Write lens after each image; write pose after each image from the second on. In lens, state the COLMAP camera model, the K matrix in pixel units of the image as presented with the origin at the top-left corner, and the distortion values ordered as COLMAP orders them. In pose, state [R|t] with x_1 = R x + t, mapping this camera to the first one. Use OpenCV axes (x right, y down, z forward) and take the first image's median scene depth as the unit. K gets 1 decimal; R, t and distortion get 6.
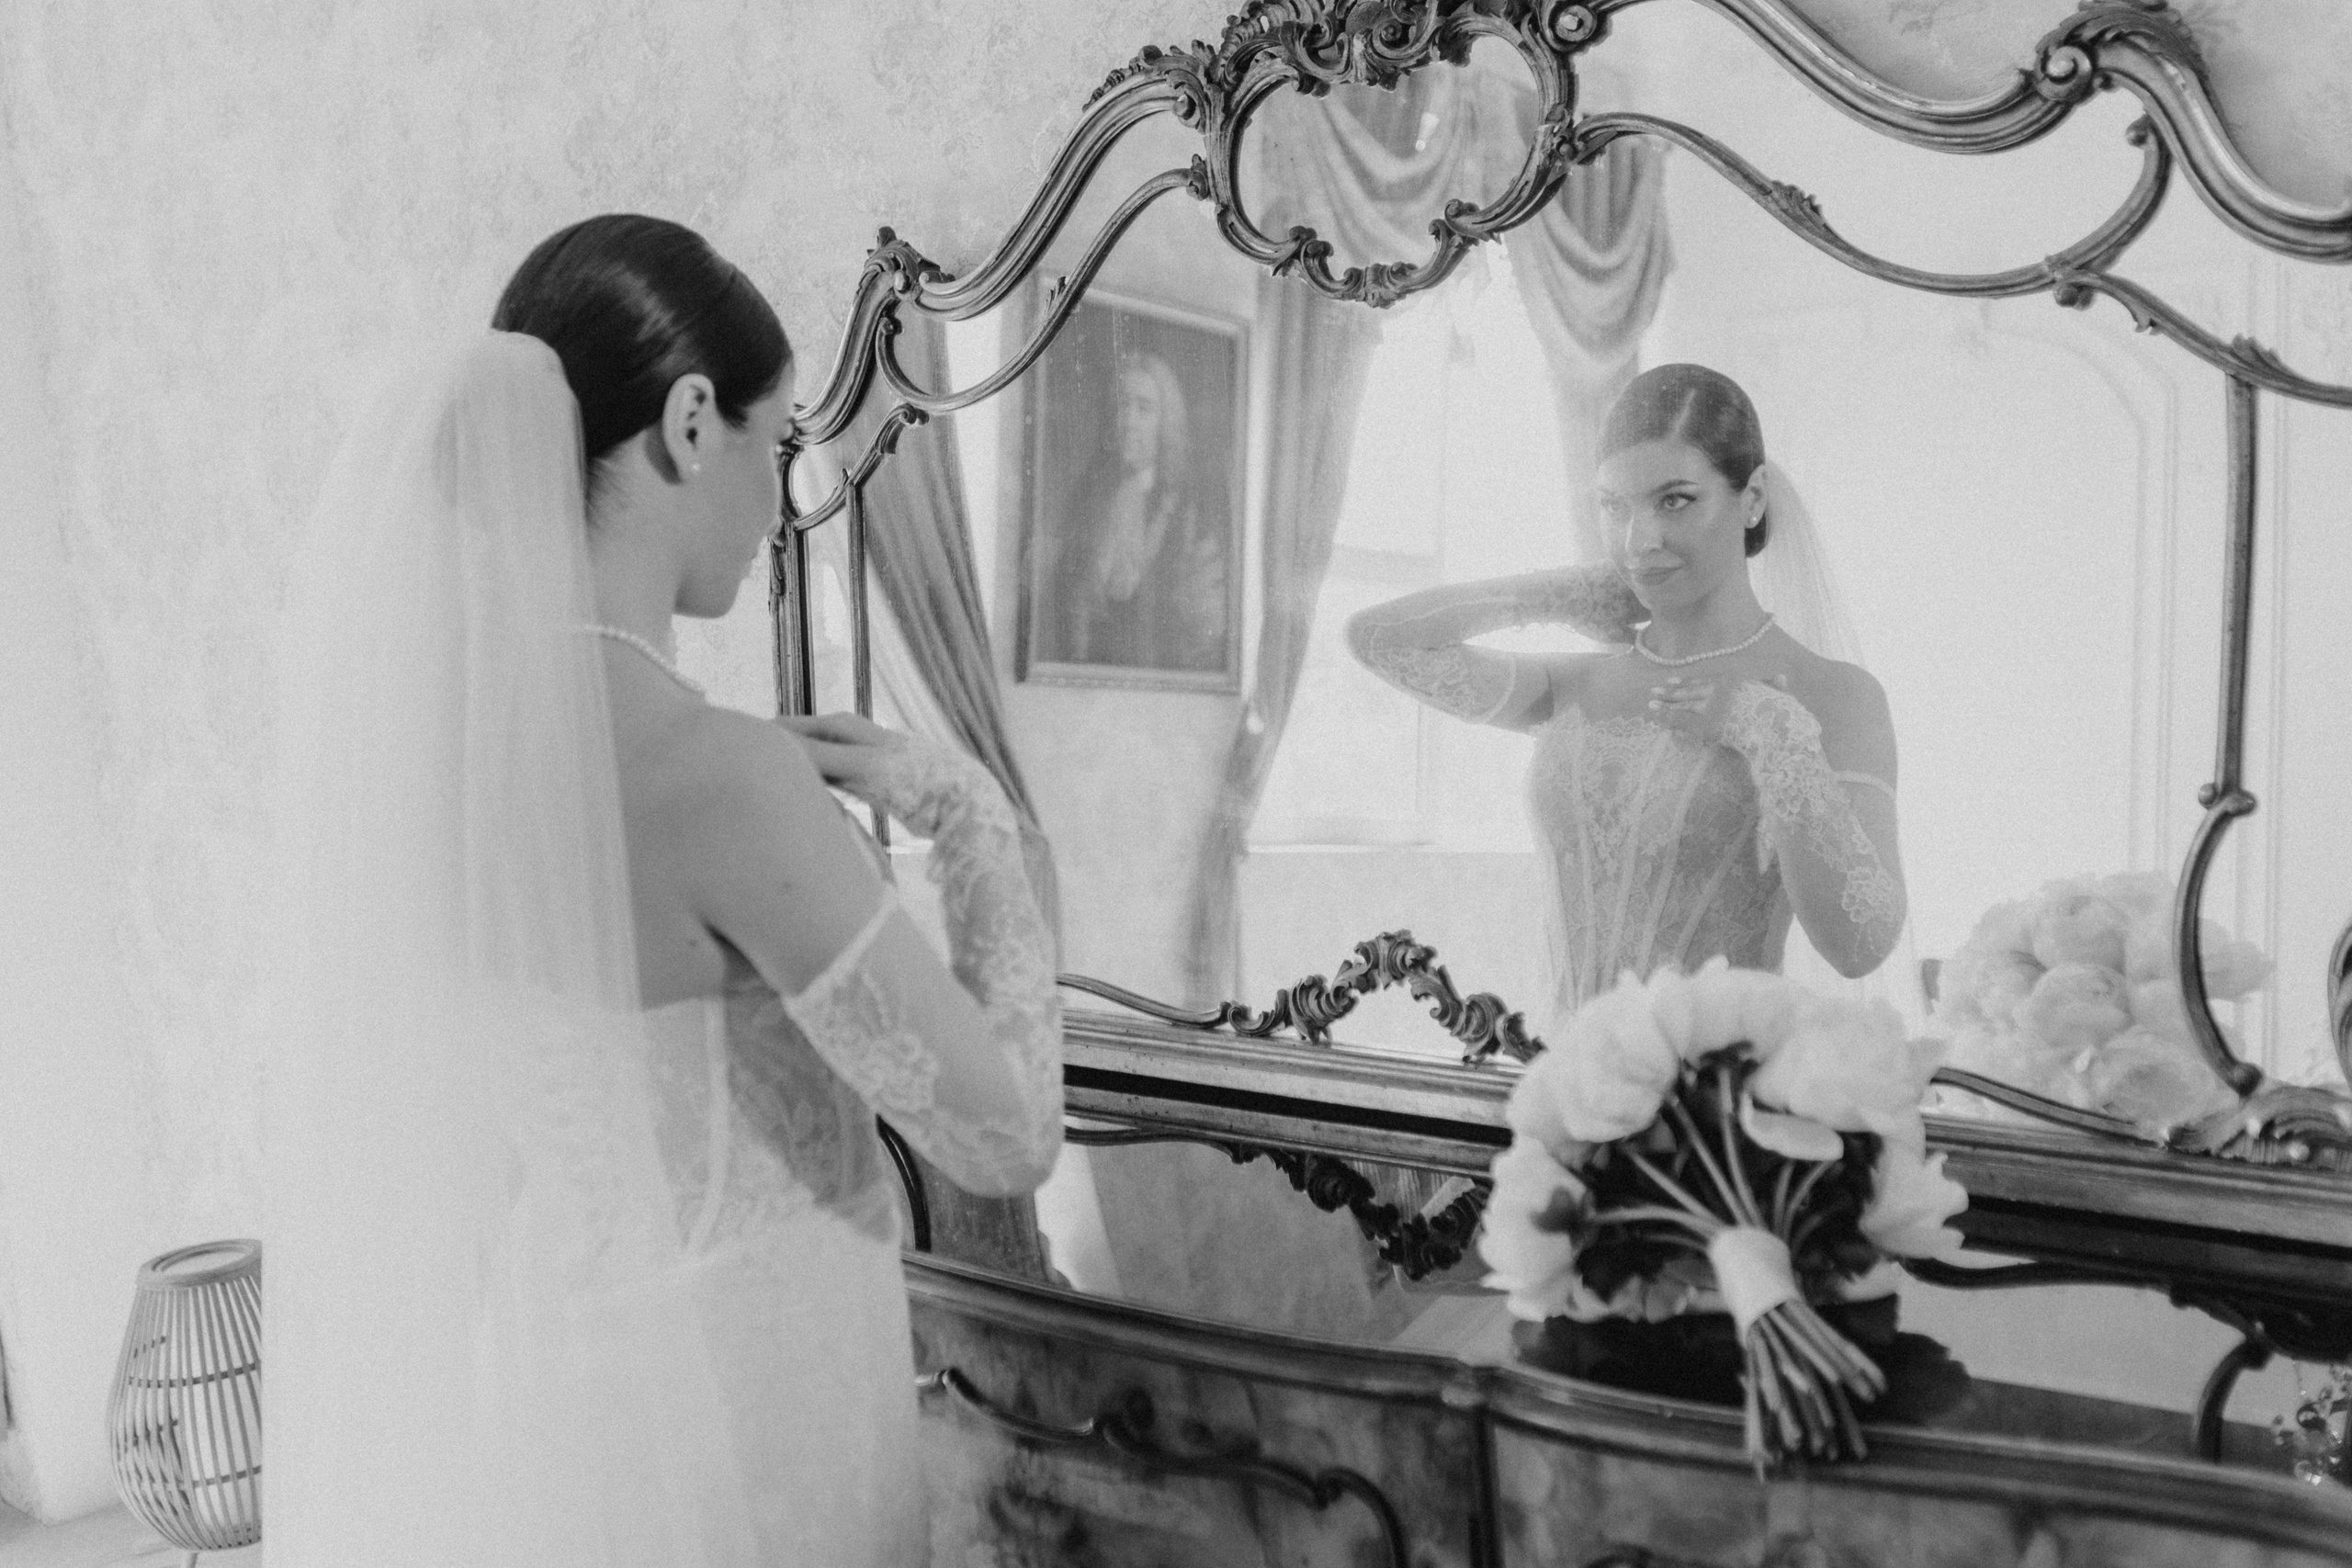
lens RADIAL K [[2306.4, 0, 1147.3], [0, 2306.4, 785.2], [0, 0, 1]] dist [0.004338, -0.005751]
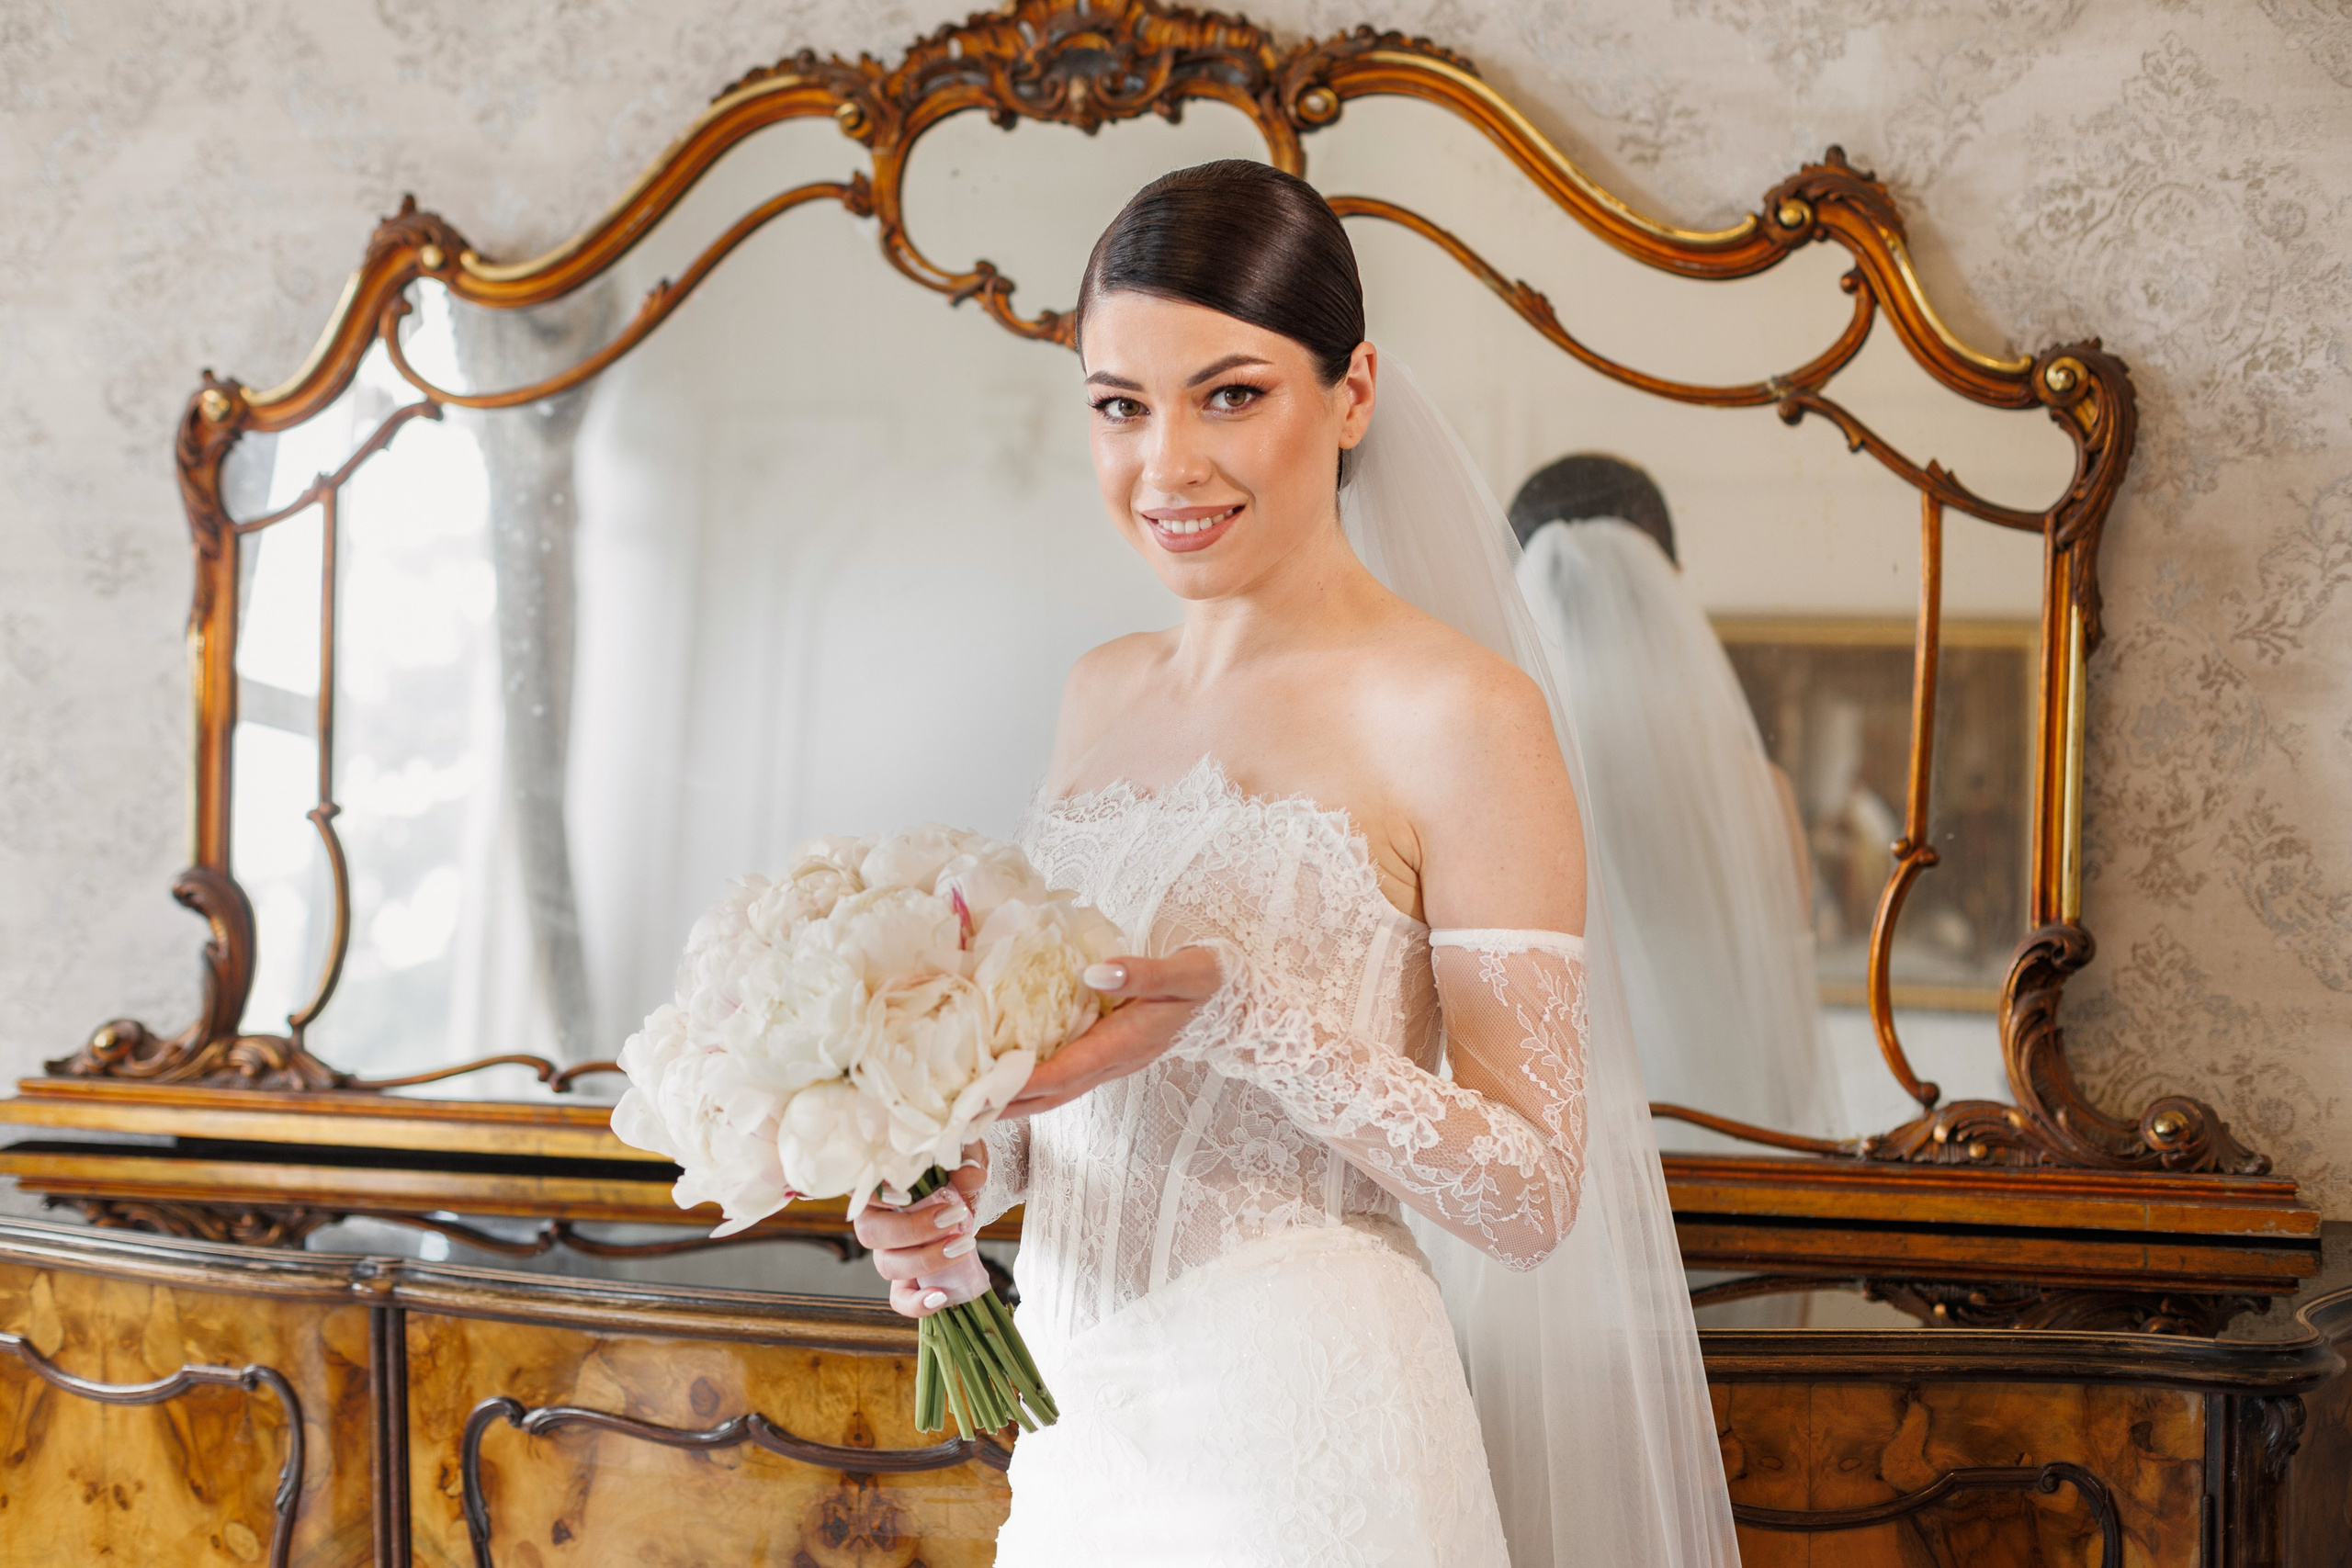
lens RADIAL K [[3415.4, 0, 1115.9], [0, 3415.4, 769.9], [0, 0, 1]] dist [-0.004167, -0.034194]
pose [[0.901548, 0.060994, 0.428359, -0.565961], [-0.021271, 0.995065, -0.096919, 0.124682], [-0.432157, 0.078265, 0.898396, -0.334257]]
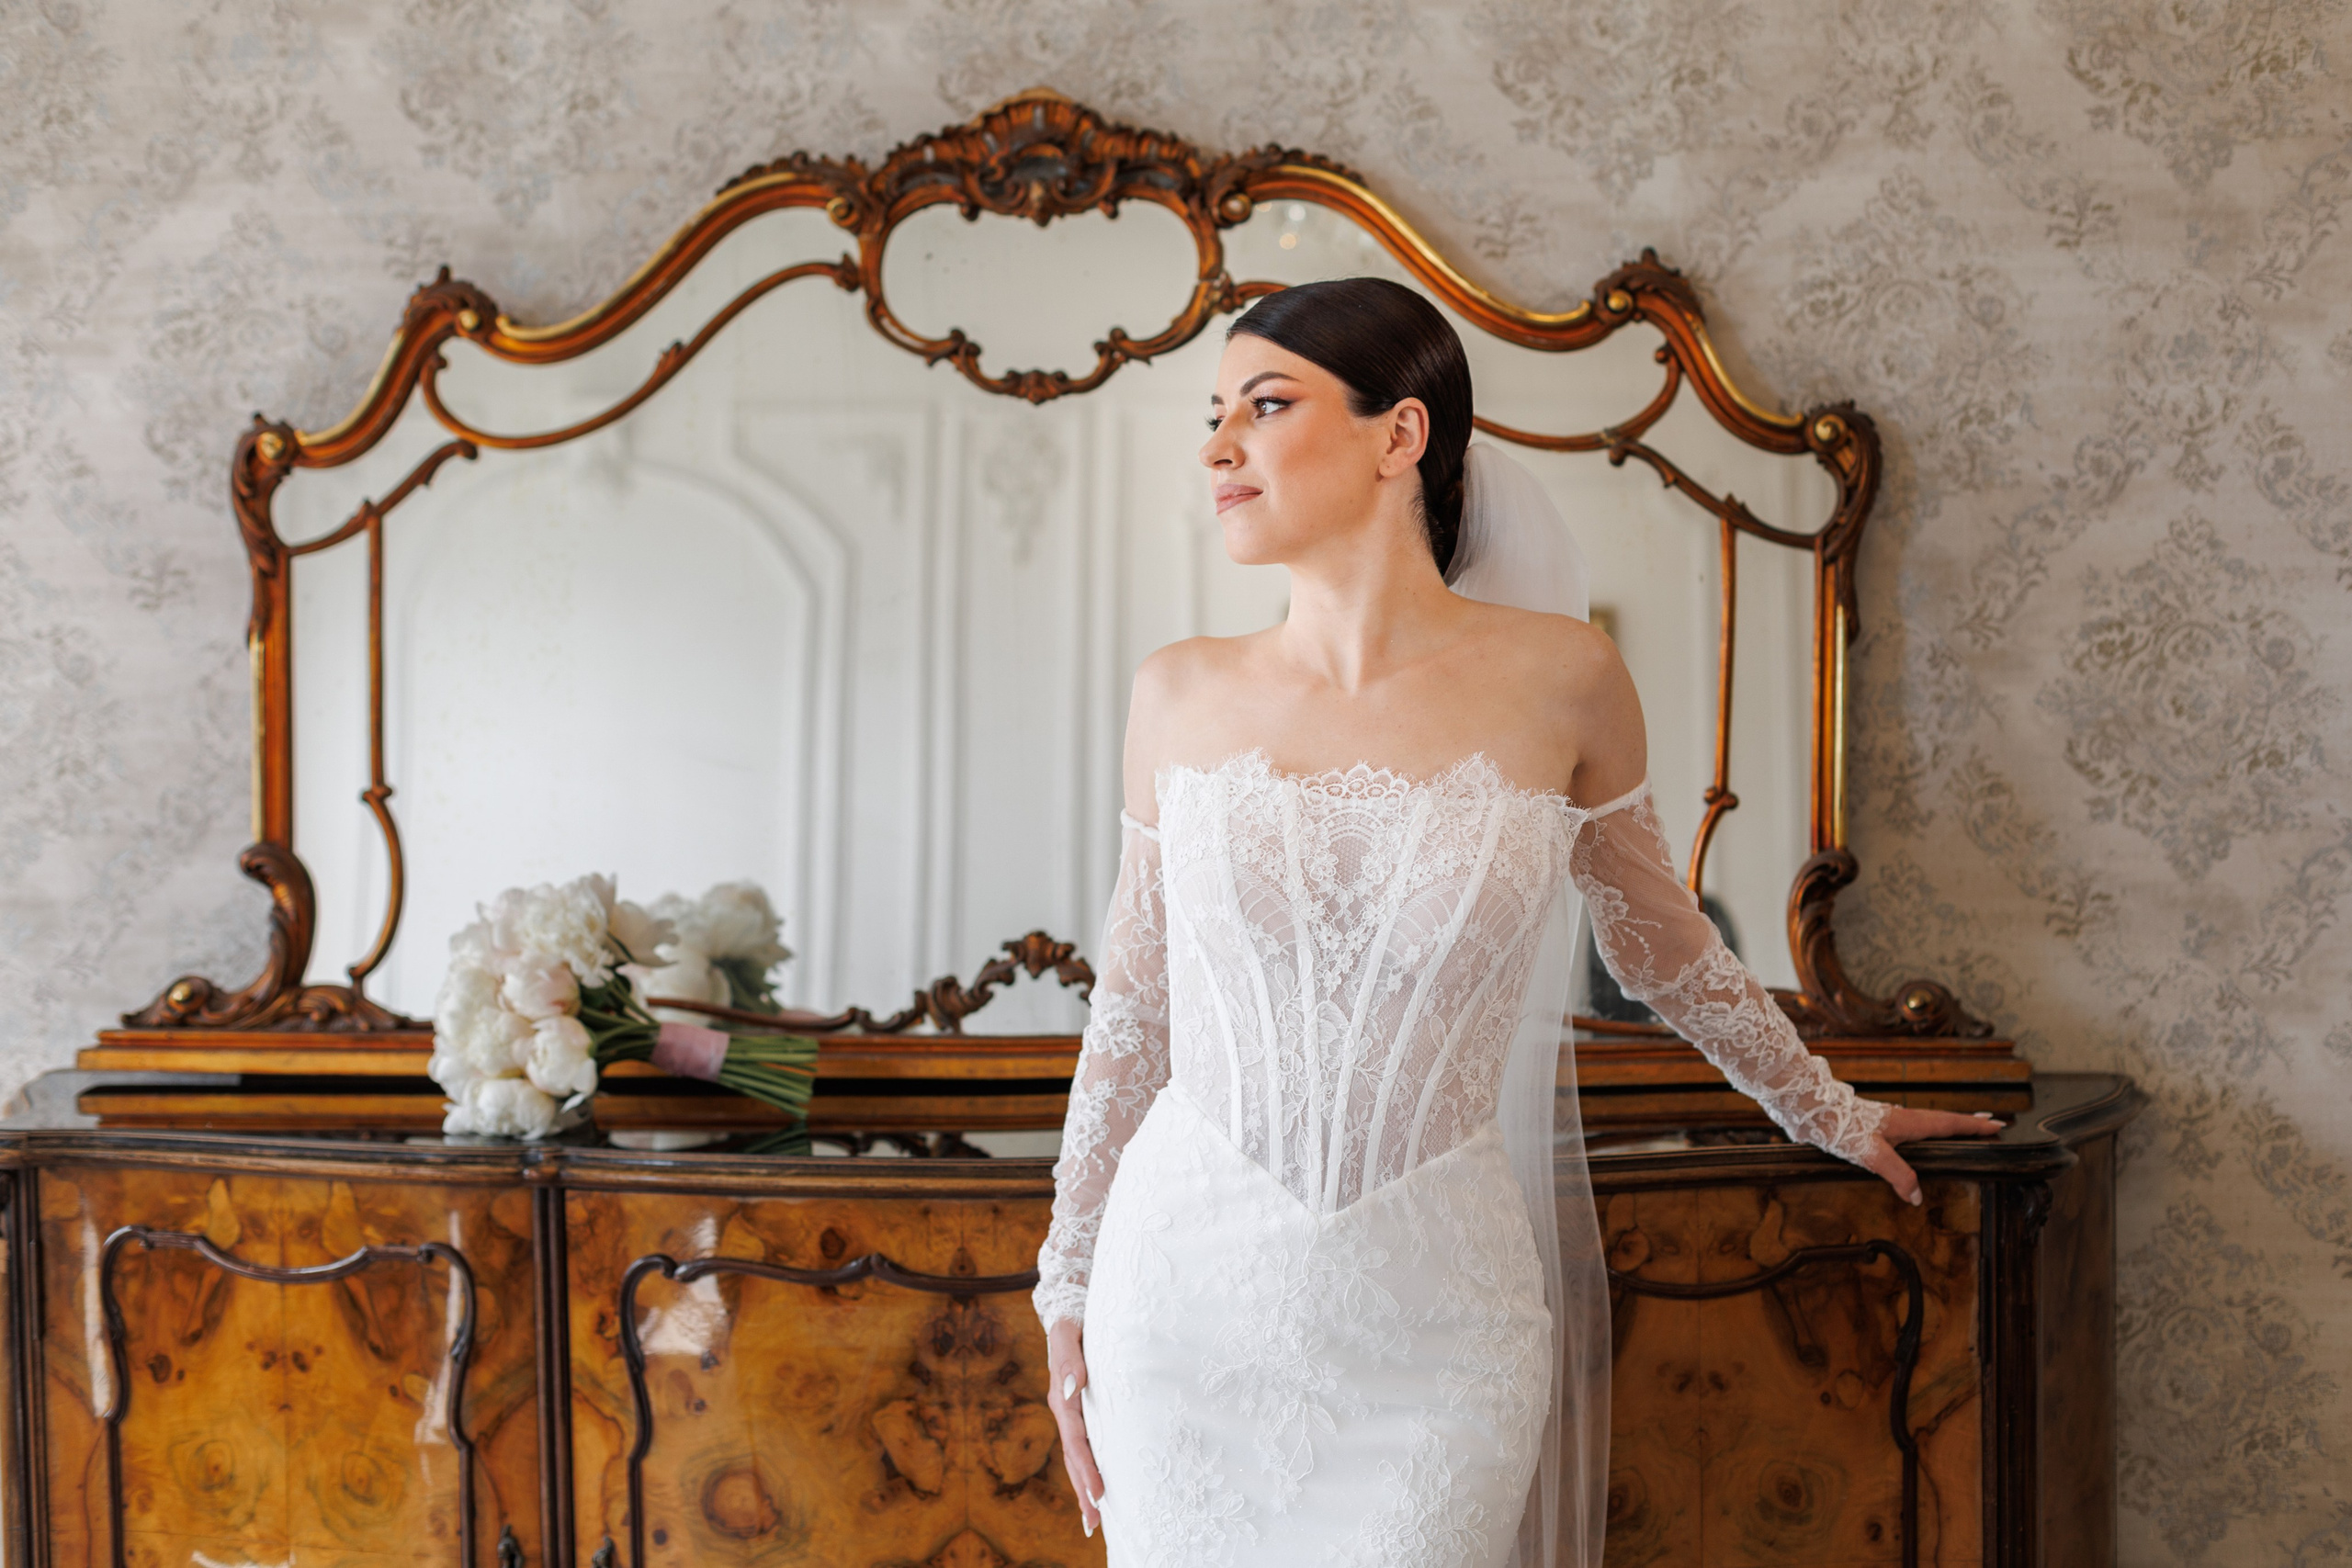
lens RADIAL K [[3587.7, 0, 1180.1], [0, 3587.7, 786.1], [0, 0, 1]] dist [0.014874, -0.085297]
pose [[0.813137, 0.044562, 0.580363, -1.044514], [0.012405, 0.995512, -0.093820, 0.189389], [-0.581940, 0.083488, 0.808935, -0.608767]]
